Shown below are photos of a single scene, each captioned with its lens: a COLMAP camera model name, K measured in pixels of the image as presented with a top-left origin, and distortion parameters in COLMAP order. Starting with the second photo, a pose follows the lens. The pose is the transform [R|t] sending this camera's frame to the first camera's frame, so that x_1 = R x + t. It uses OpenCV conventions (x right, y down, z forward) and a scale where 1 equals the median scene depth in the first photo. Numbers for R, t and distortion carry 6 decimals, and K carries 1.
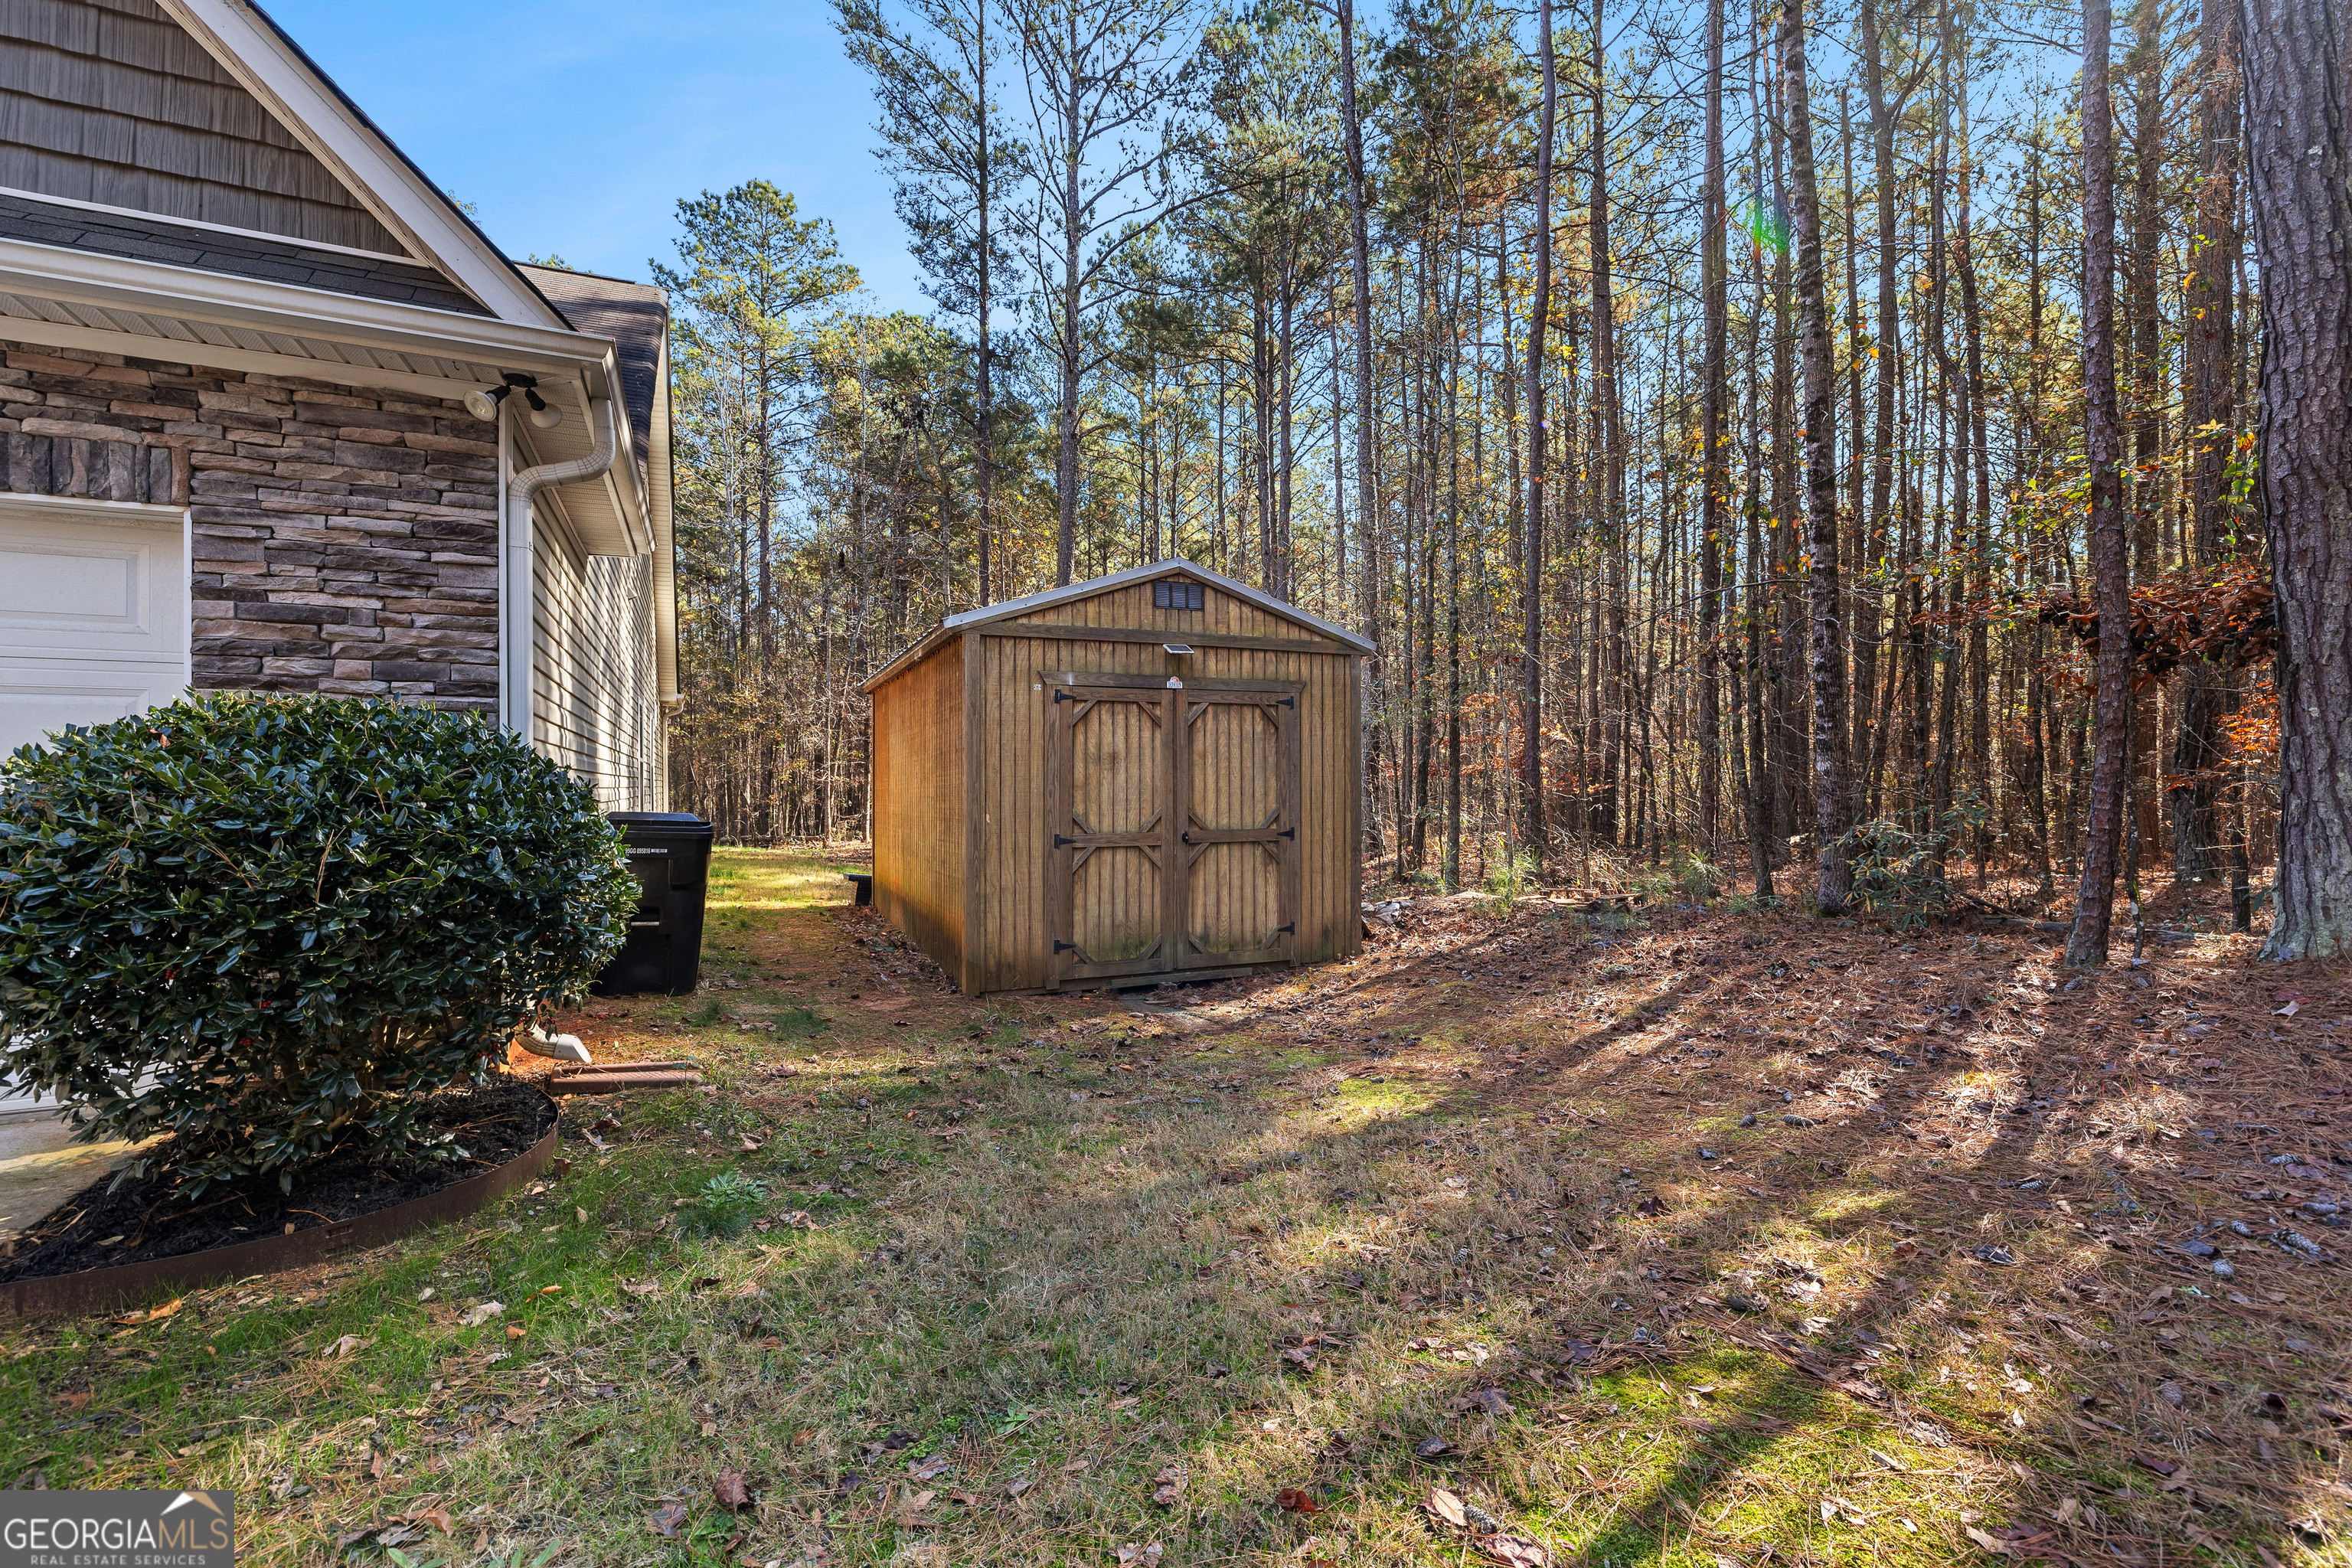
lens RADIAL K [[1006.8, 0, 1173.5], [0, 1006.8, 772.7], [0, 0, 1]] dist [0.002470, 0.000206]
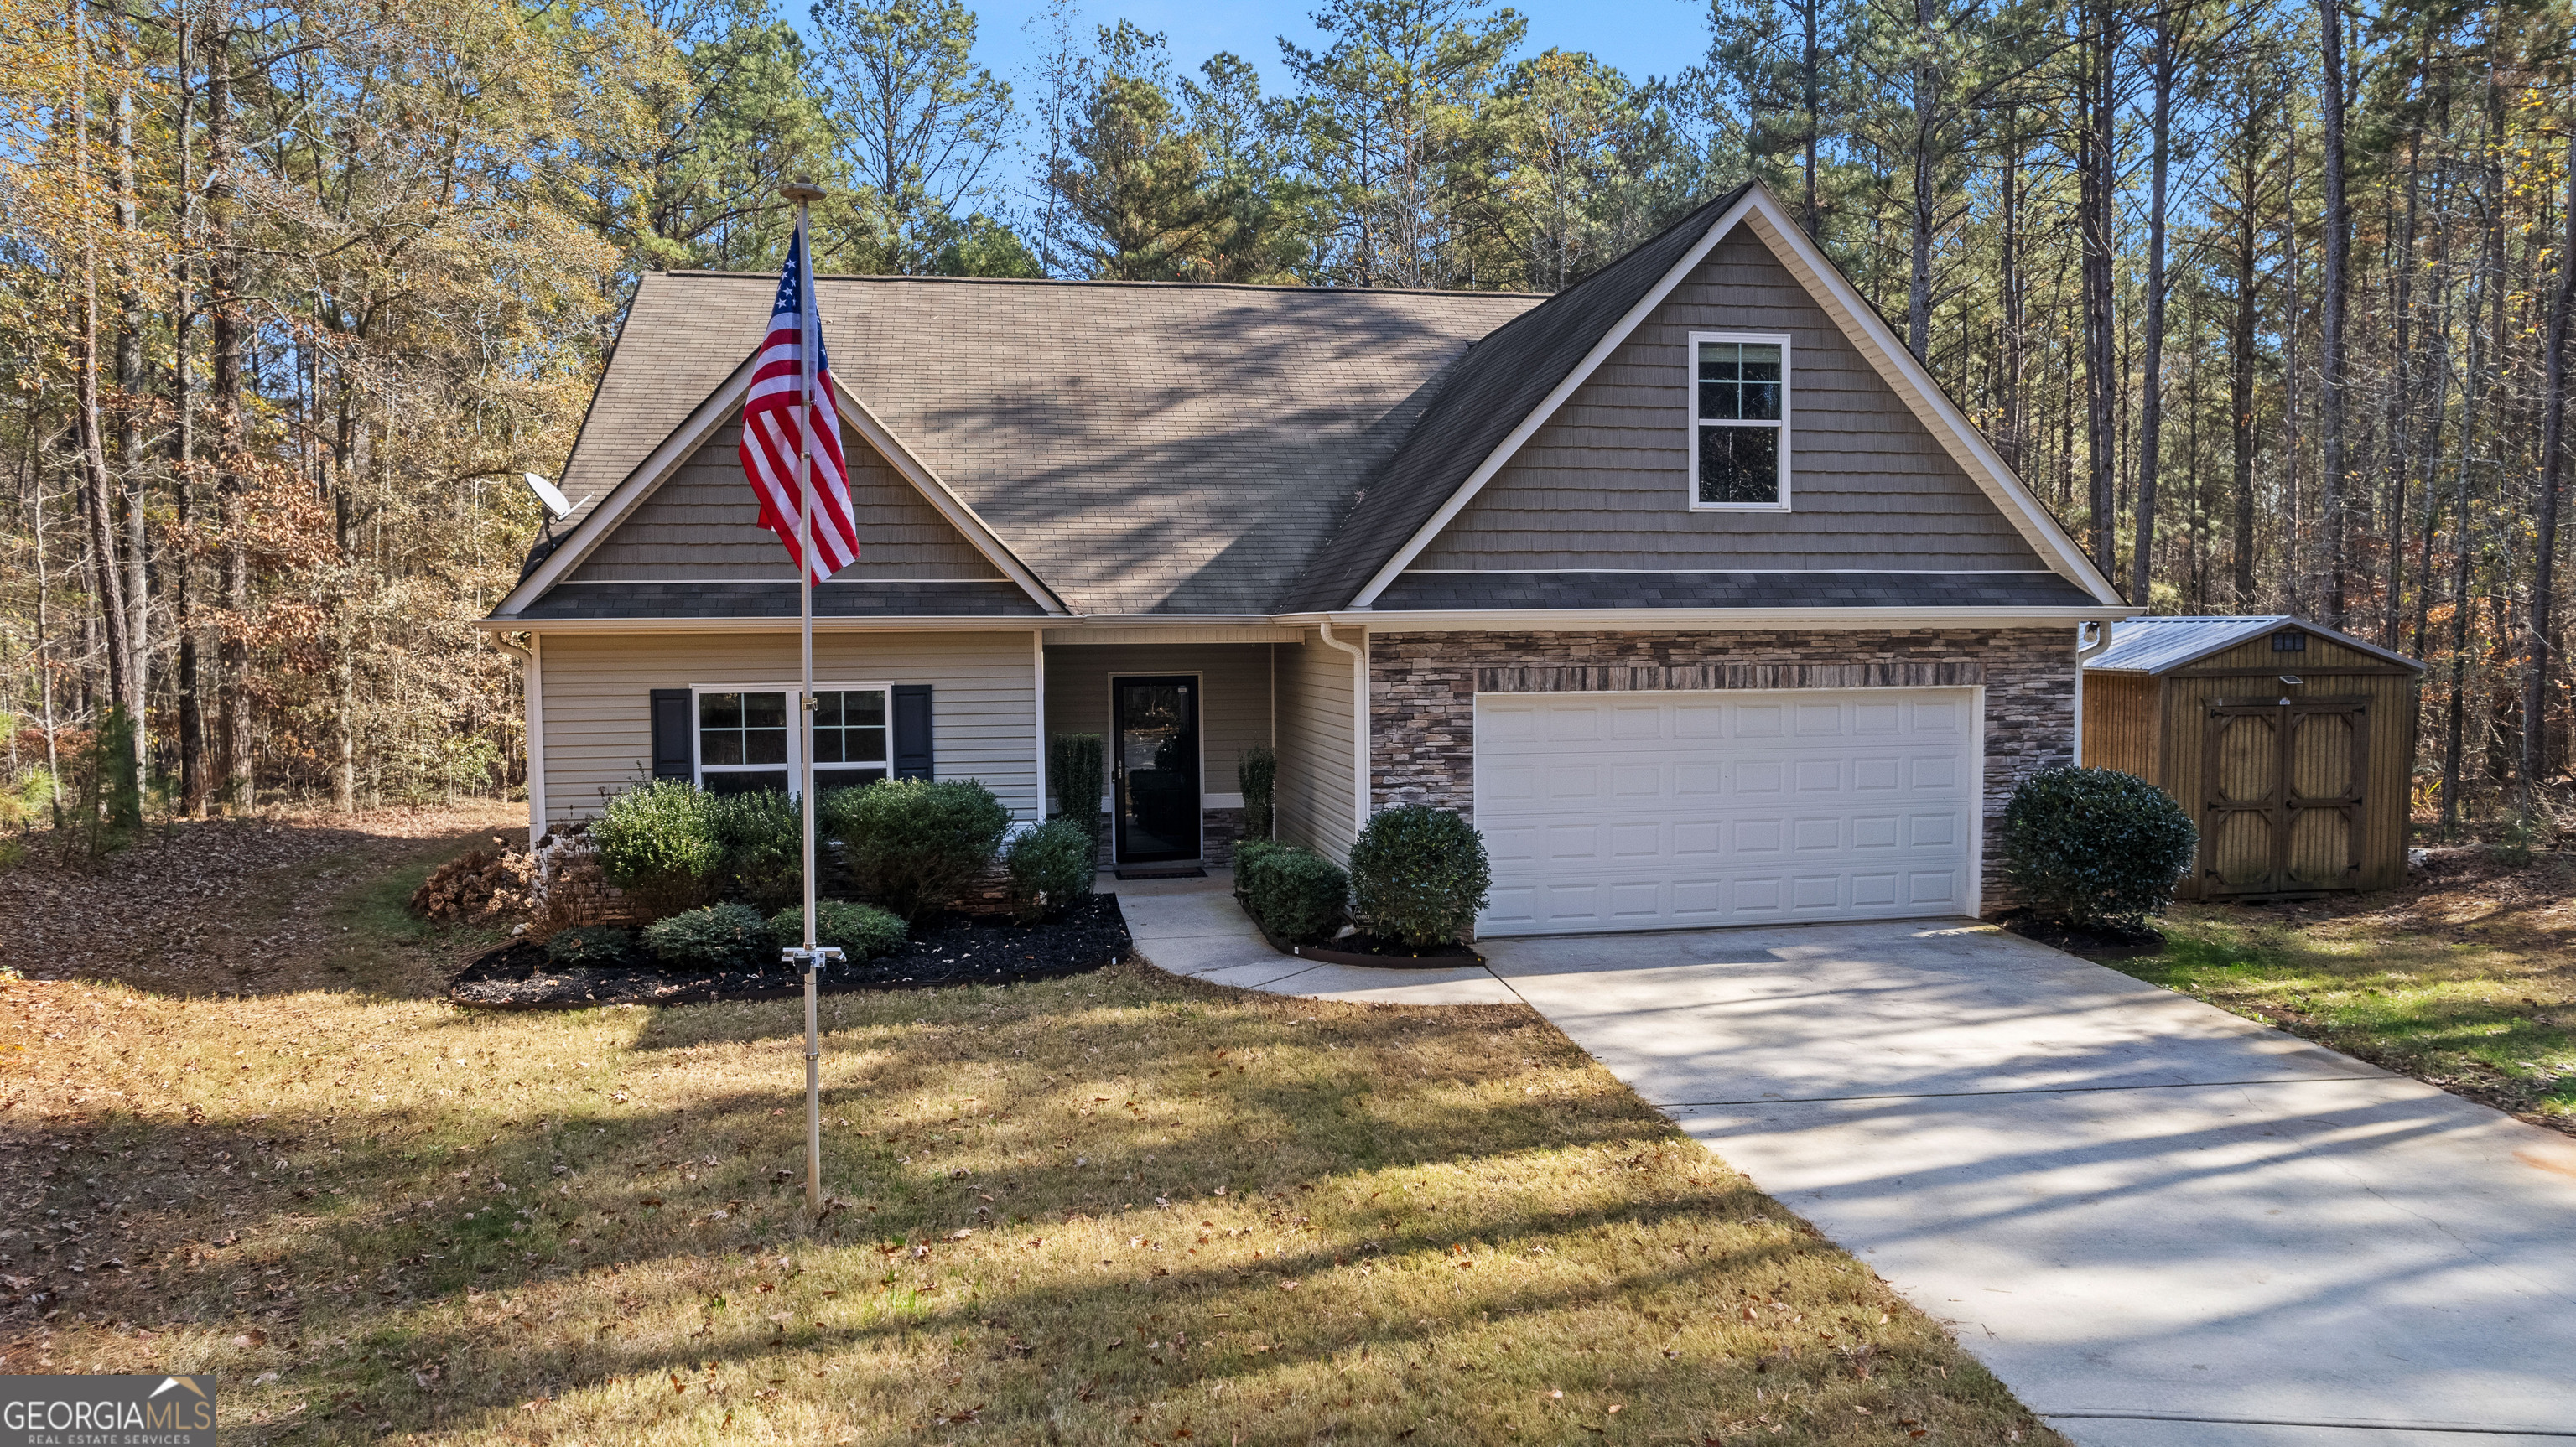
lens RADIAL K [[1685.5, 0, 1290.8], [0, 1685.5, 753.7], [0, 0, 1]] dist [-0.072755, 0.069640]
pose [[0.966193, 0.015075, -0.257380, -0.826877], [0.006597, 0.996517, 0.083131, -0.236080], [0.257736, -0.082018, 0.962728, -1.831497]]
